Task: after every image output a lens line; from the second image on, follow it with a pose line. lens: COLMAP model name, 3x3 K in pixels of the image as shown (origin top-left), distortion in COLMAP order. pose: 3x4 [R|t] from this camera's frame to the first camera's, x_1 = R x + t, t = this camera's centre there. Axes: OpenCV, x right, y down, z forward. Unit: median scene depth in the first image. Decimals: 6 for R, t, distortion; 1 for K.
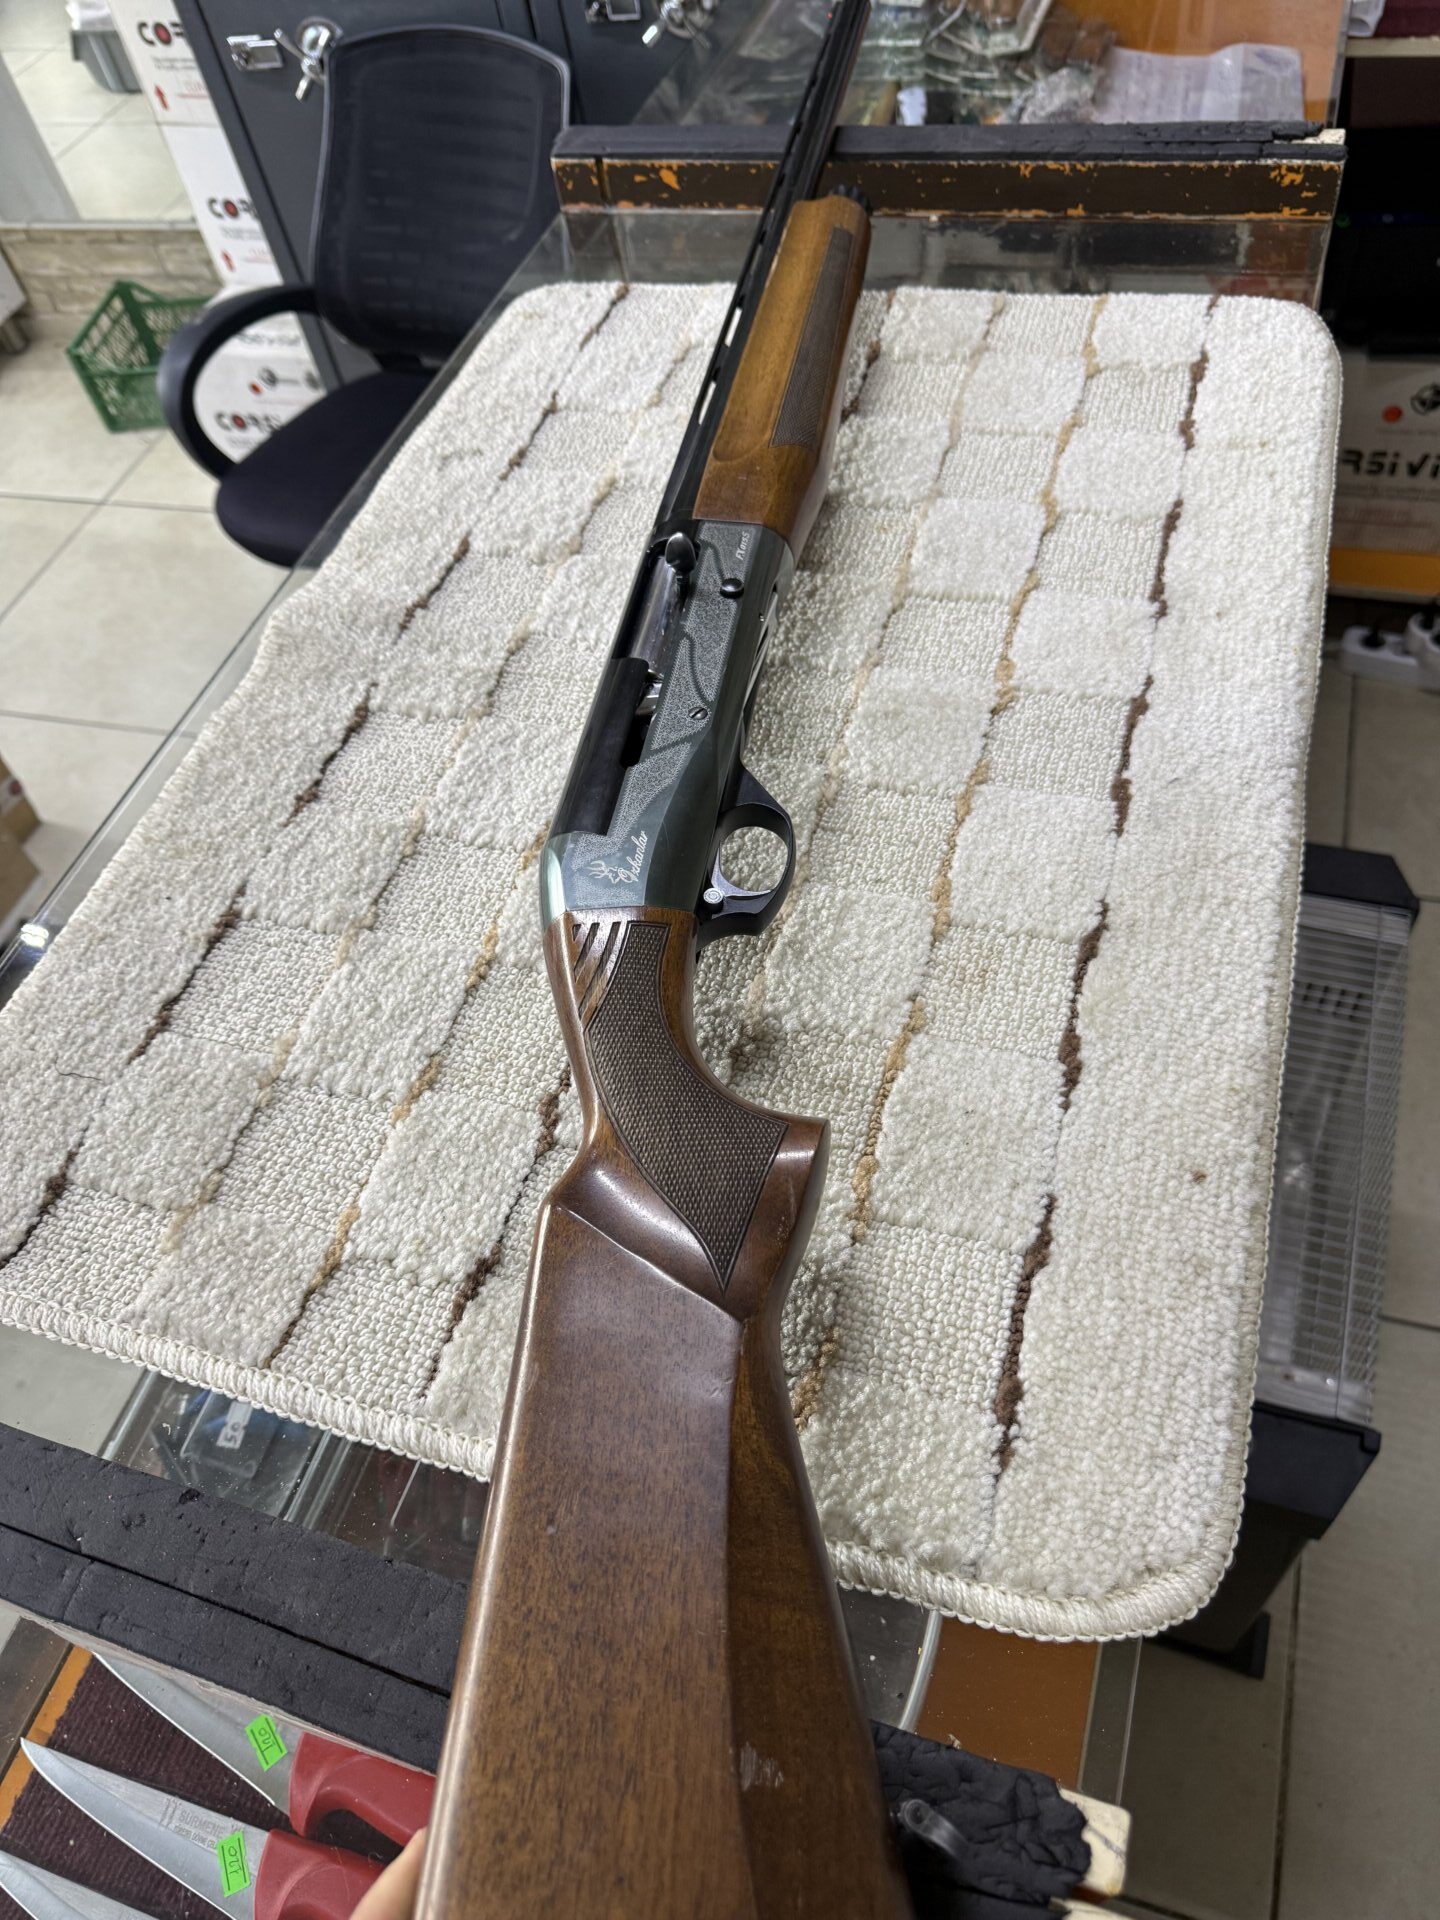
lens RADIAL K [[1364.2, 0, 724.6], [0, 1364.2, 986.8], [0, 0, 1]] dist [0.020638, -0.023825]
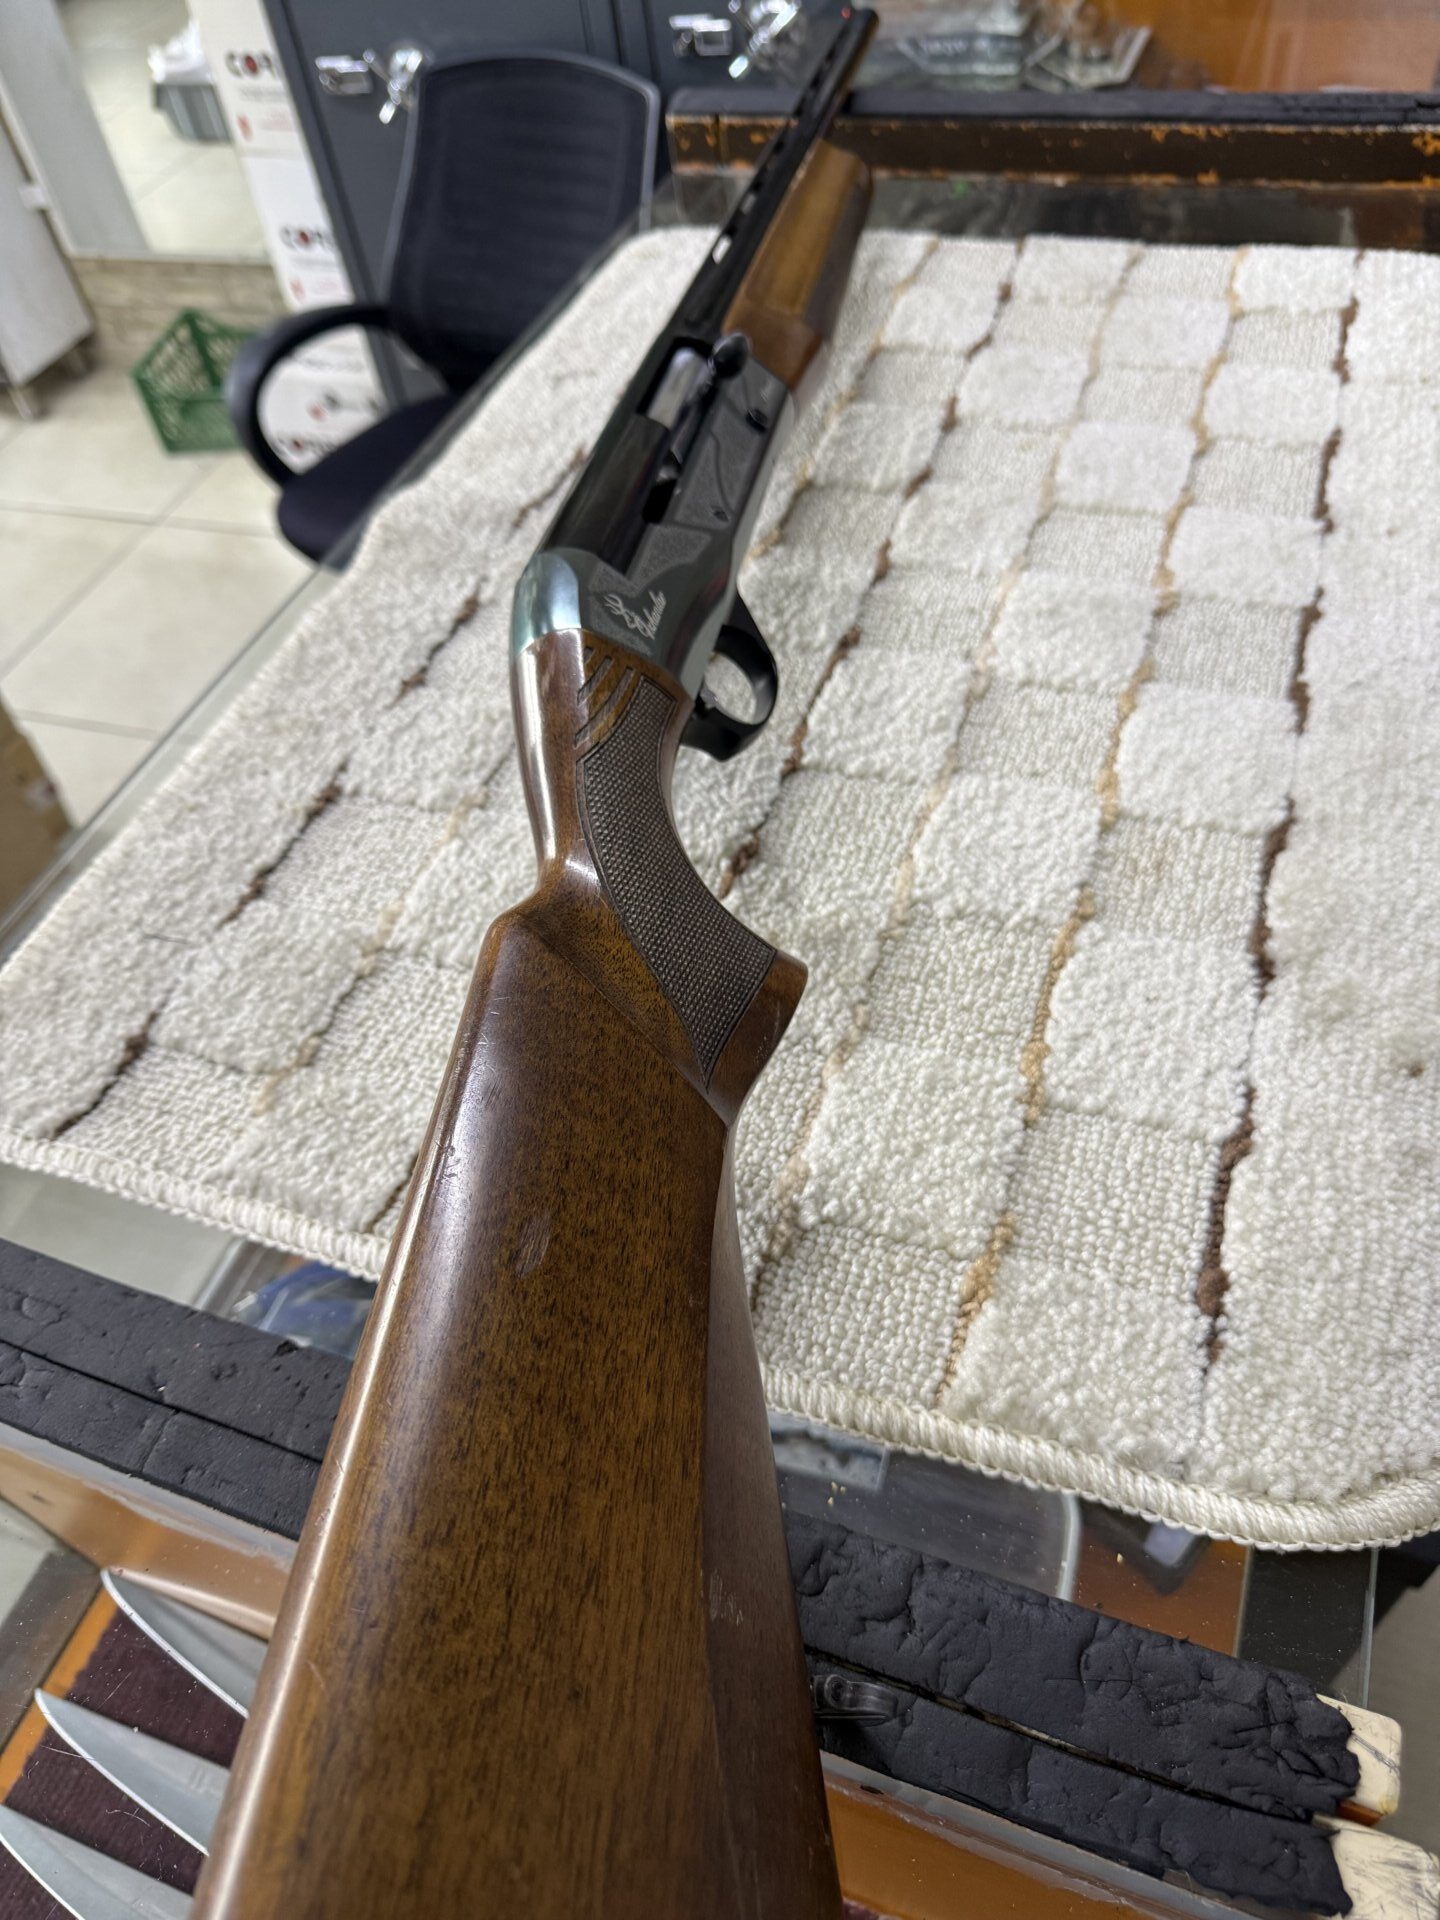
lens RADIAL K [[1386.6, 0, 721.0], [0, 1386.6, 987.5], [0, 0, 1]] dist [-0.002951, -0.004297]
pose [[0.998810, 0.047898, -0.009201, -0.089058], [-0.048350, 0.997165, -0.057658, 0.138380], [0.006414, 0.058034, 0.998294, 0.072681]]
